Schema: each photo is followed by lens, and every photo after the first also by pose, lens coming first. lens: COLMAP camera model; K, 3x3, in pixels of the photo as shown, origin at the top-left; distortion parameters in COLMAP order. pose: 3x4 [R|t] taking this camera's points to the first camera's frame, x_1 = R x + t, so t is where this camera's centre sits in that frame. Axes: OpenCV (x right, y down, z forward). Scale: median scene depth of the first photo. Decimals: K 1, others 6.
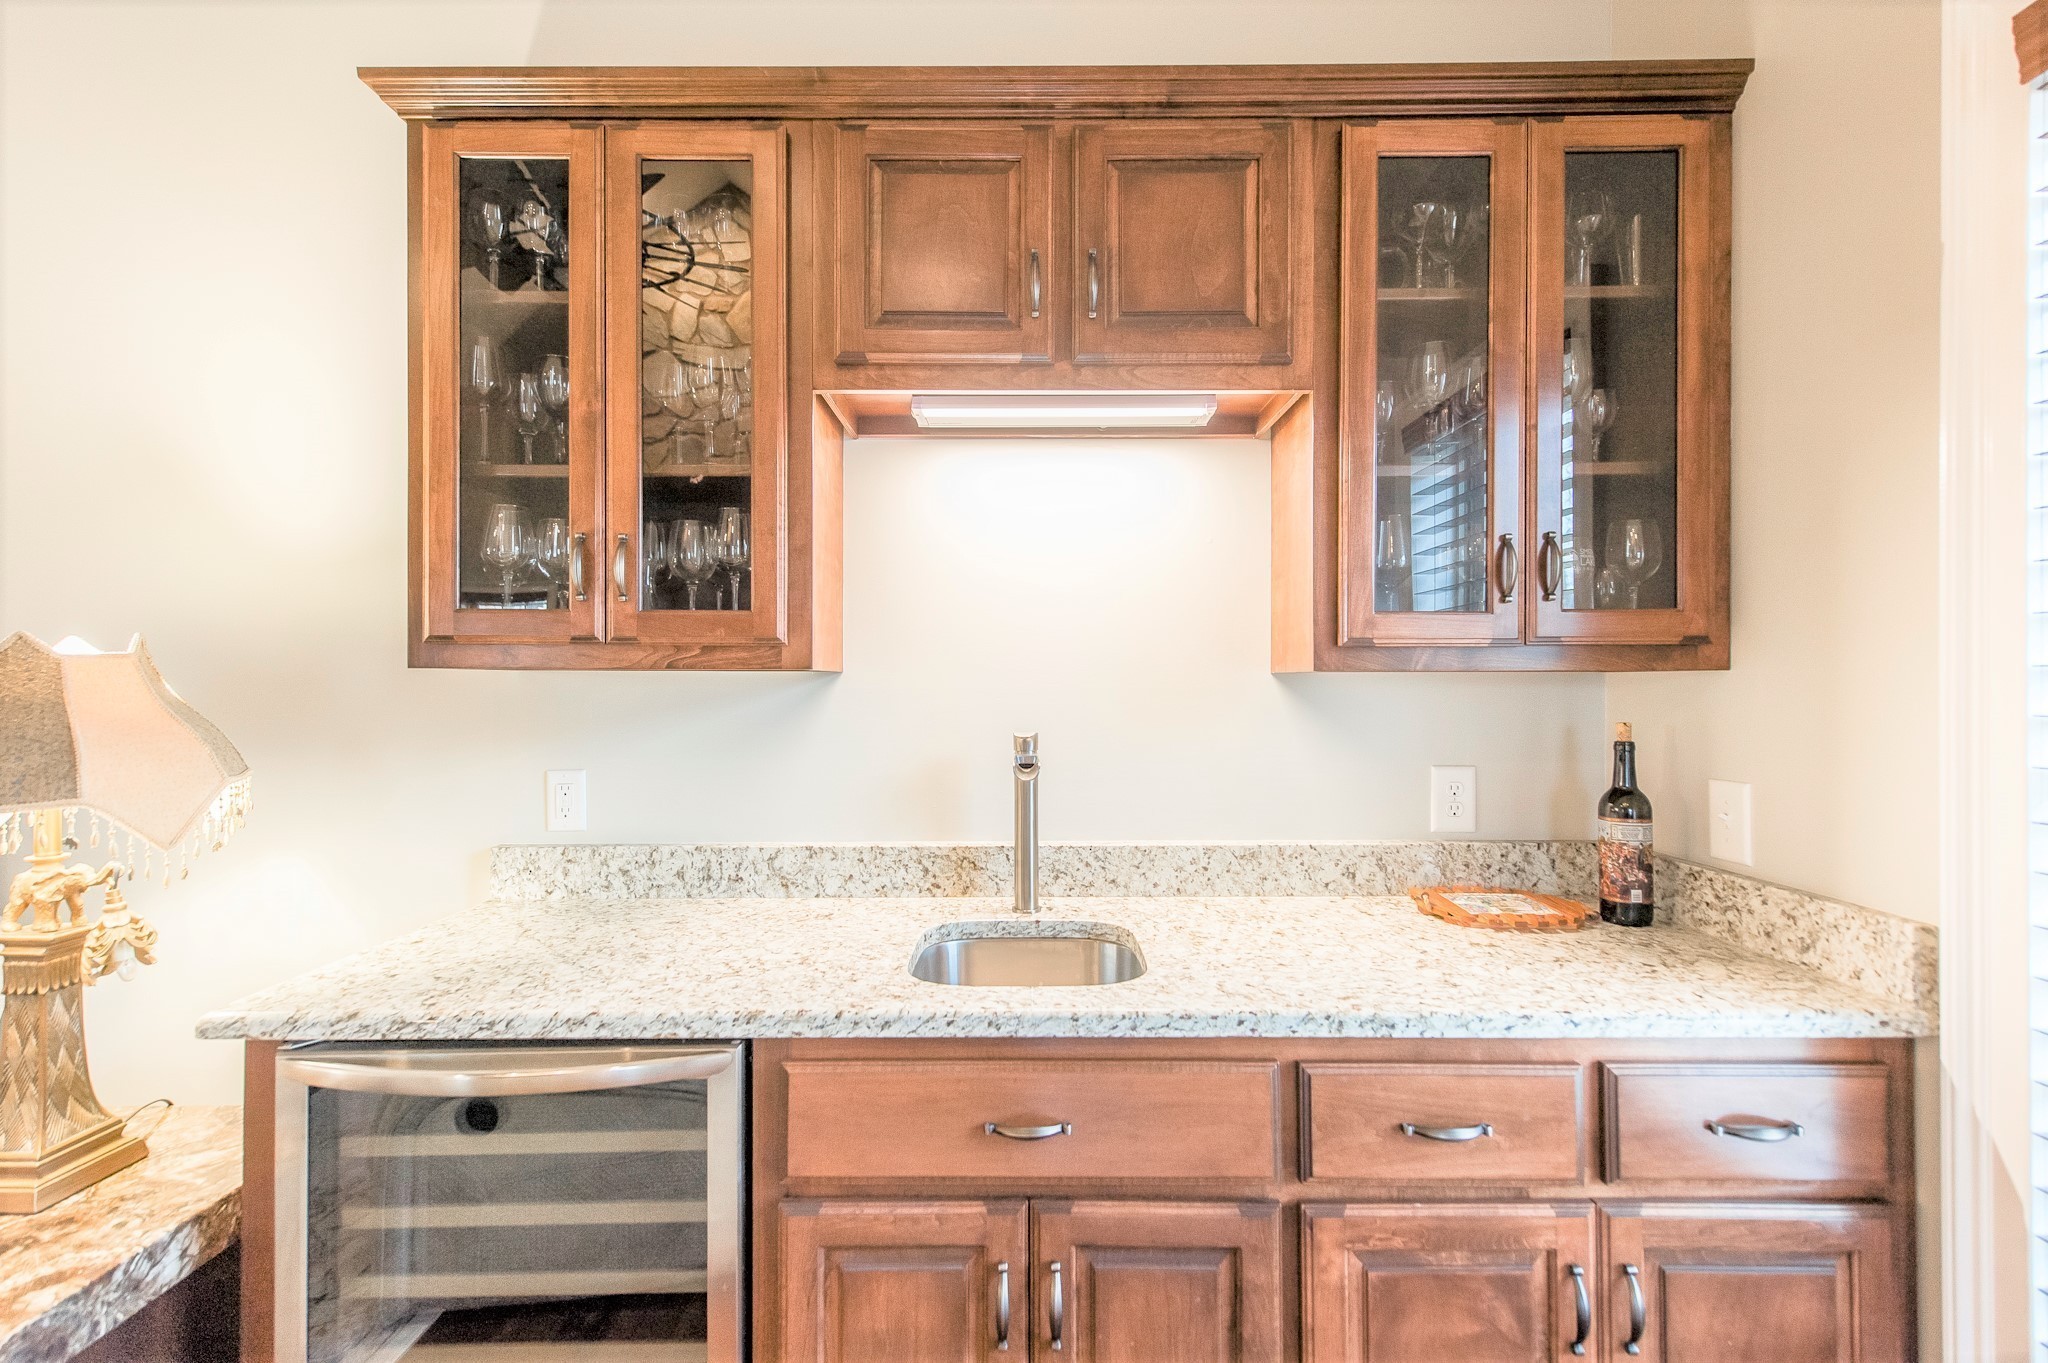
lens RADIAL K [[920.7, 0, 1024.0], [0, 920.7, 681.5], [0, 0, 1]] dist [0.001272, 0.000034]
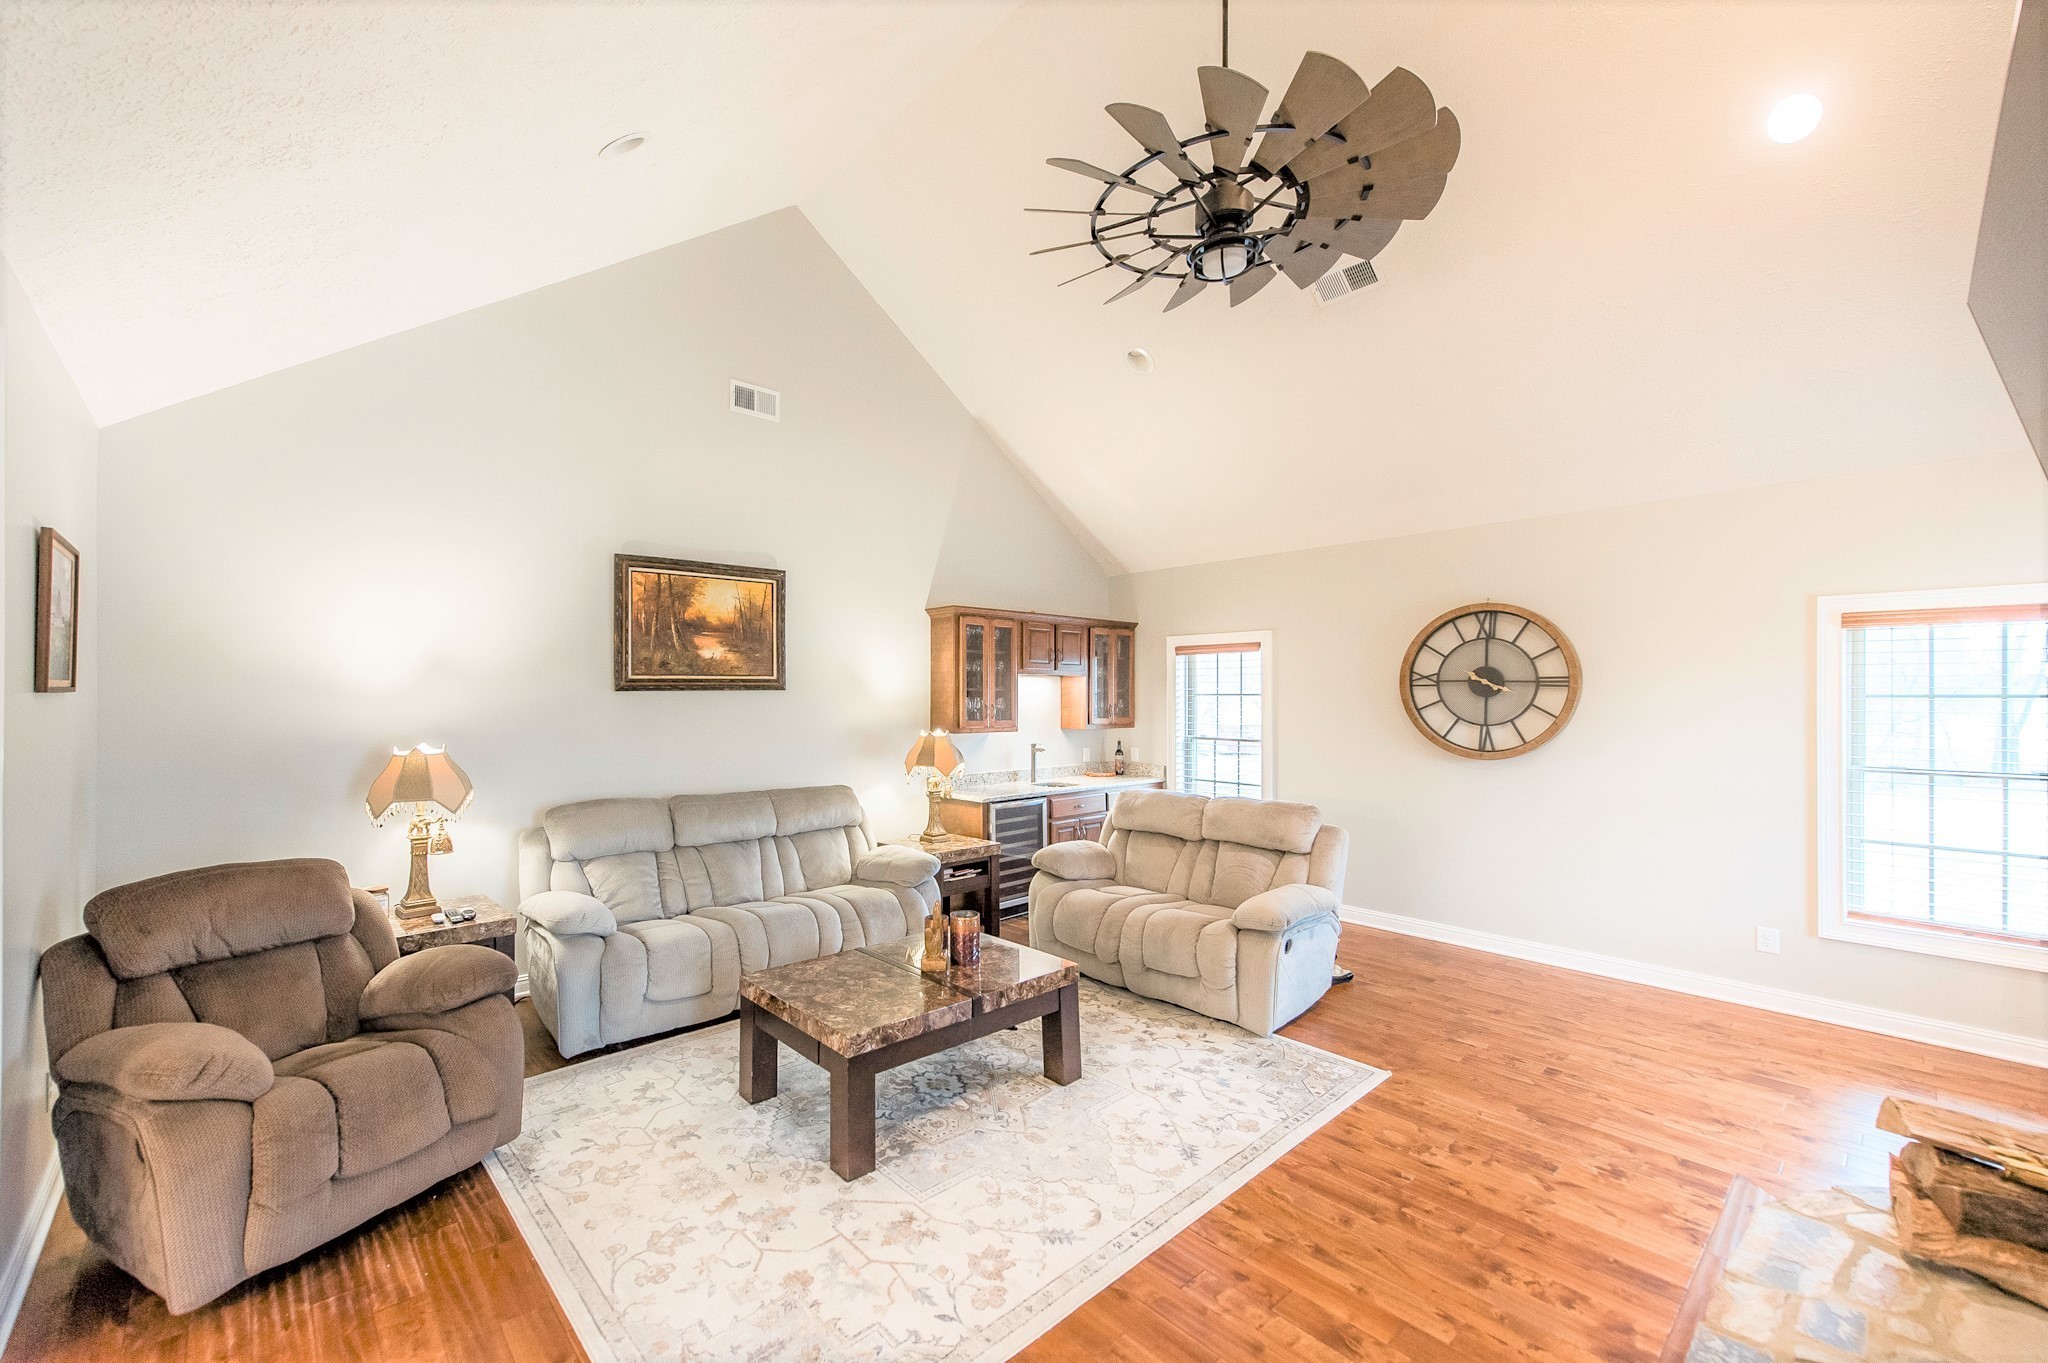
lens RADIAL K [[833.0, 0, 1024.0], [0, 833.0, 681.5], [0, 0, 1]] dist [0.003215, 0.000445]
pose [[0.706074, 0.014134, 0.707997, -3.351031], [-0.001411, 0.999827, -0.018552, -0.201482], [-0.708136, 0.012100, 0.705972, -2.145443]]
